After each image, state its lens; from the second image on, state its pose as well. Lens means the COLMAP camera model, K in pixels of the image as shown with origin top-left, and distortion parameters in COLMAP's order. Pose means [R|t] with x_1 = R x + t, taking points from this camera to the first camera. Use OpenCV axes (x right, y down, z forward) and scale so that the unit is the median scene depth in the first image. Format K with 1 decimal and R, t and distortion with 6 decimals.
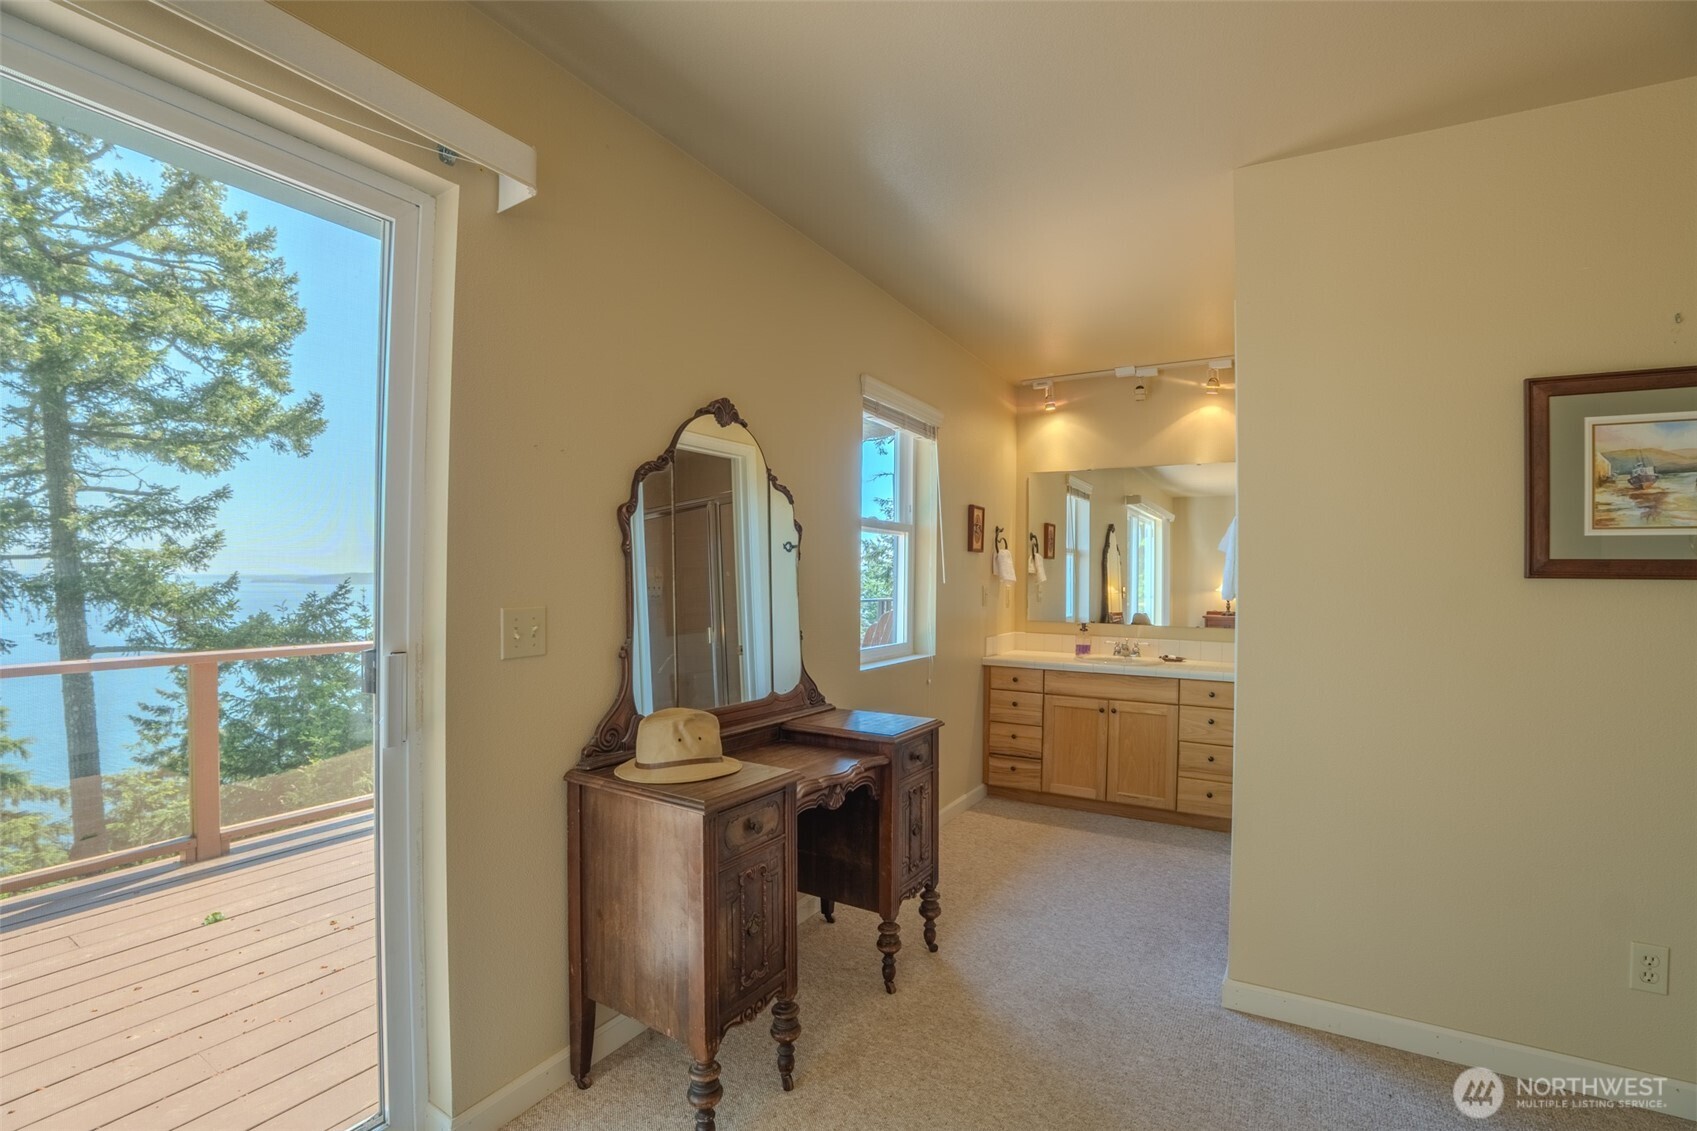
lens RADIAL K [[742.6, 0, 859.0], [0, 742.6, 570.7], [0, 0, 1]] dist [-0.064381, 0.012479]
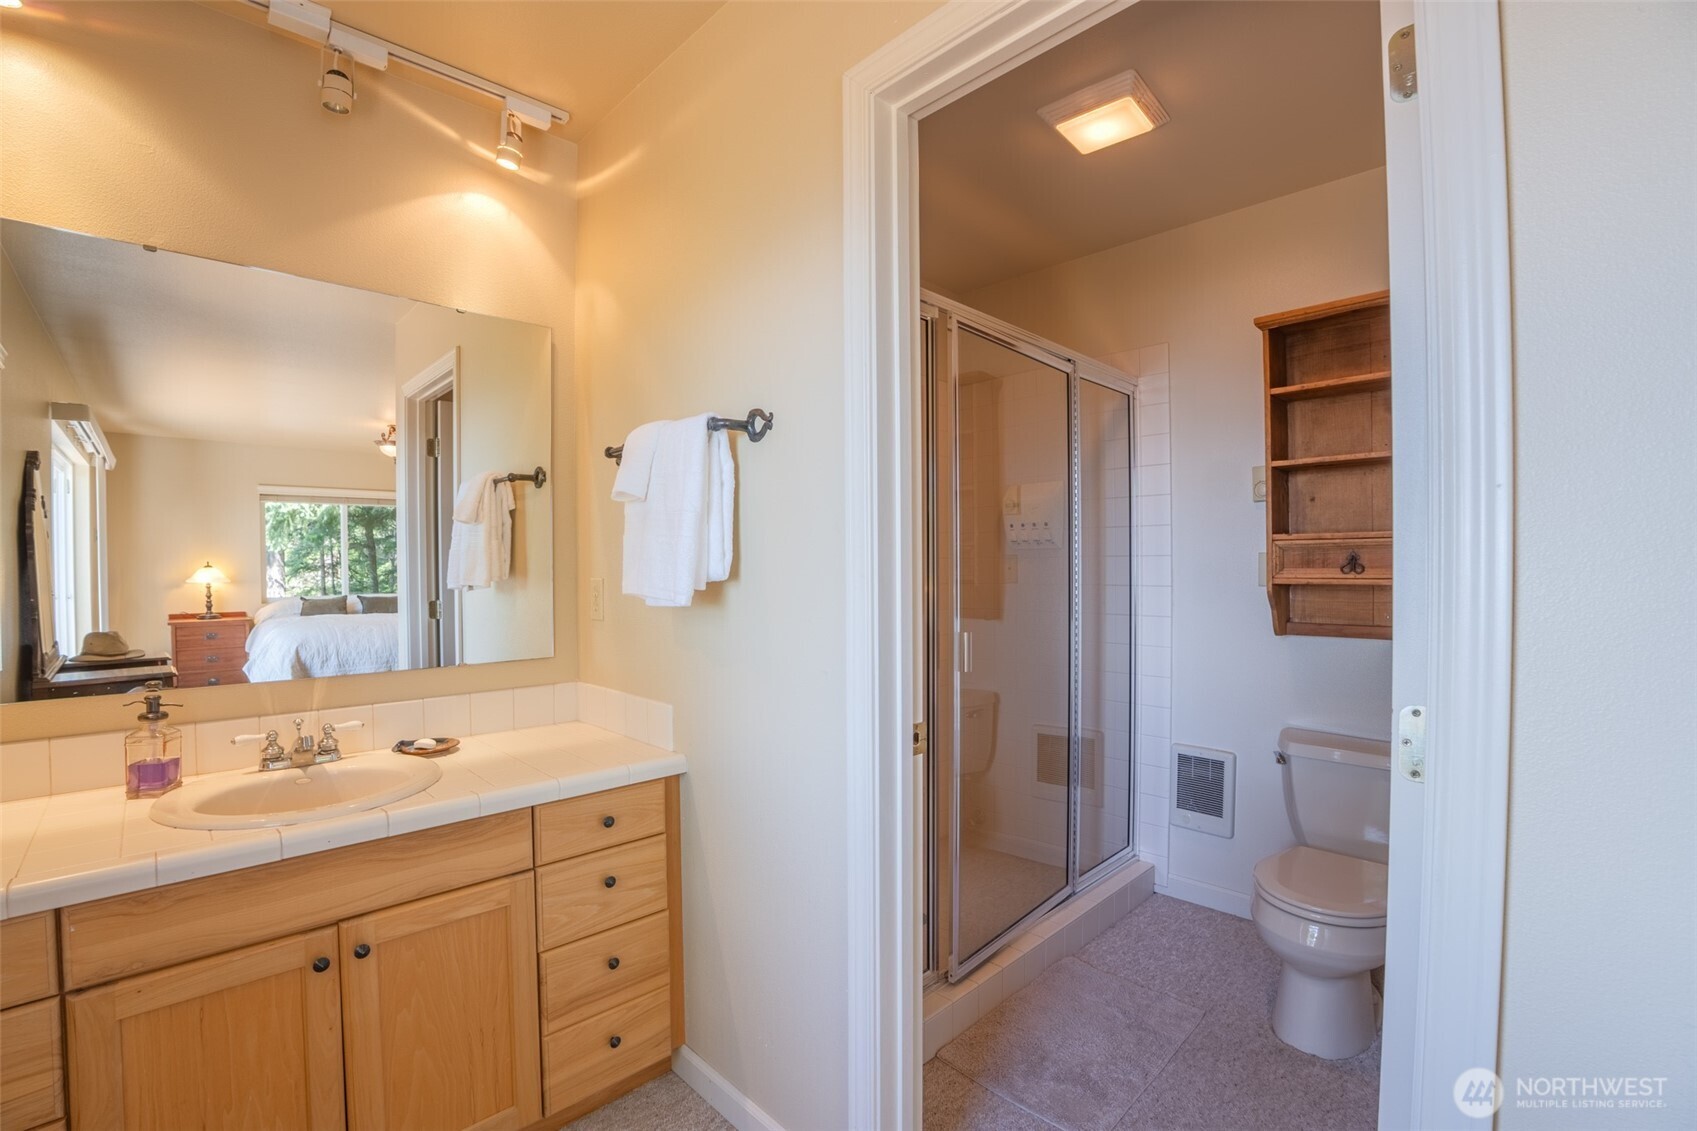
lens RADIAL K [[742.6, 0, 859.0], [0, 742.6, 570.7], [0, 0, 1]] dist [-0.064381, 0.012479]
pose [[0.266848, -0.025507, 0.963401, 0.095502], [0.001392, 0.999659, 0.026081, 0.006805], [-0.963738, -0.005619, 0.266792, 0.688135]]
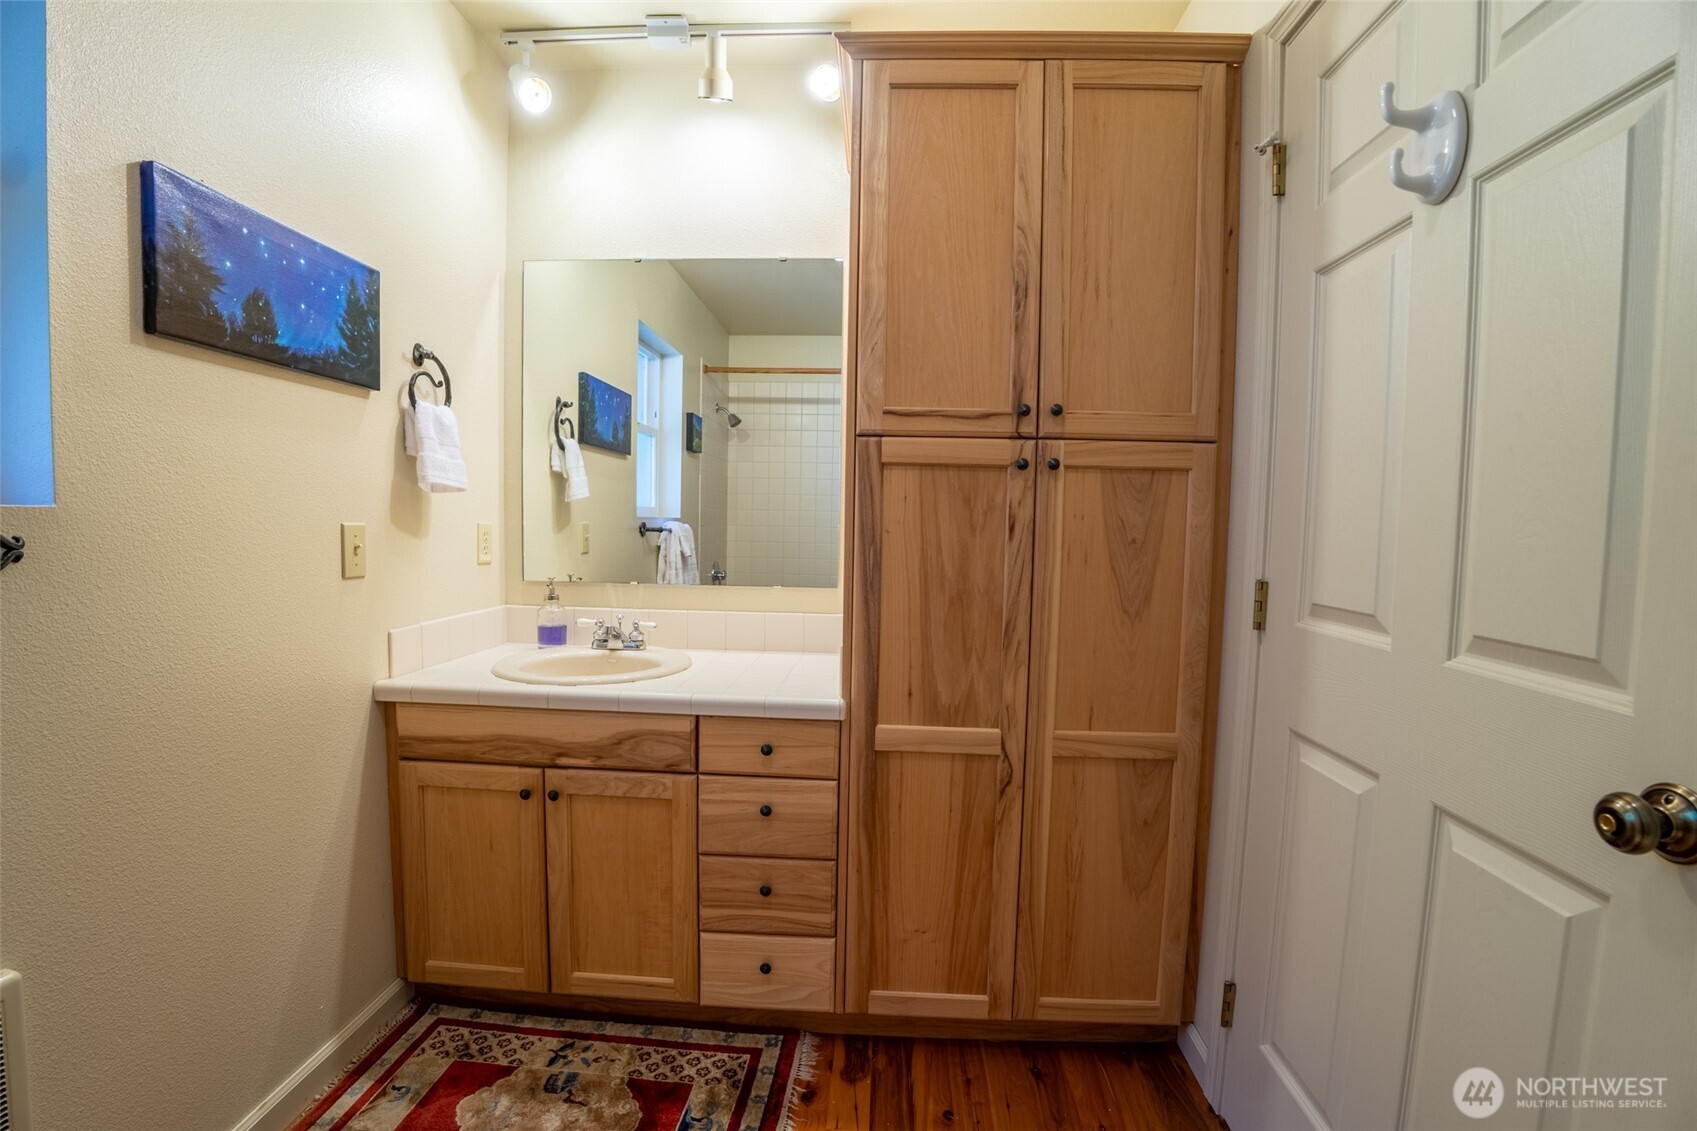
lens RADIAL K [[742.6, 0, 859.0], [0, 742.6, 570.7], [0, 0, 1]] dist [-0.064381, 0.012479]
pose [[0.895381, -0.019625, 0.444868, 0.318297], [-0.015268, 0.997088, 0.074715, 0.029645], [-0.445039, -0.073691, 0.892474, 0.557181]]
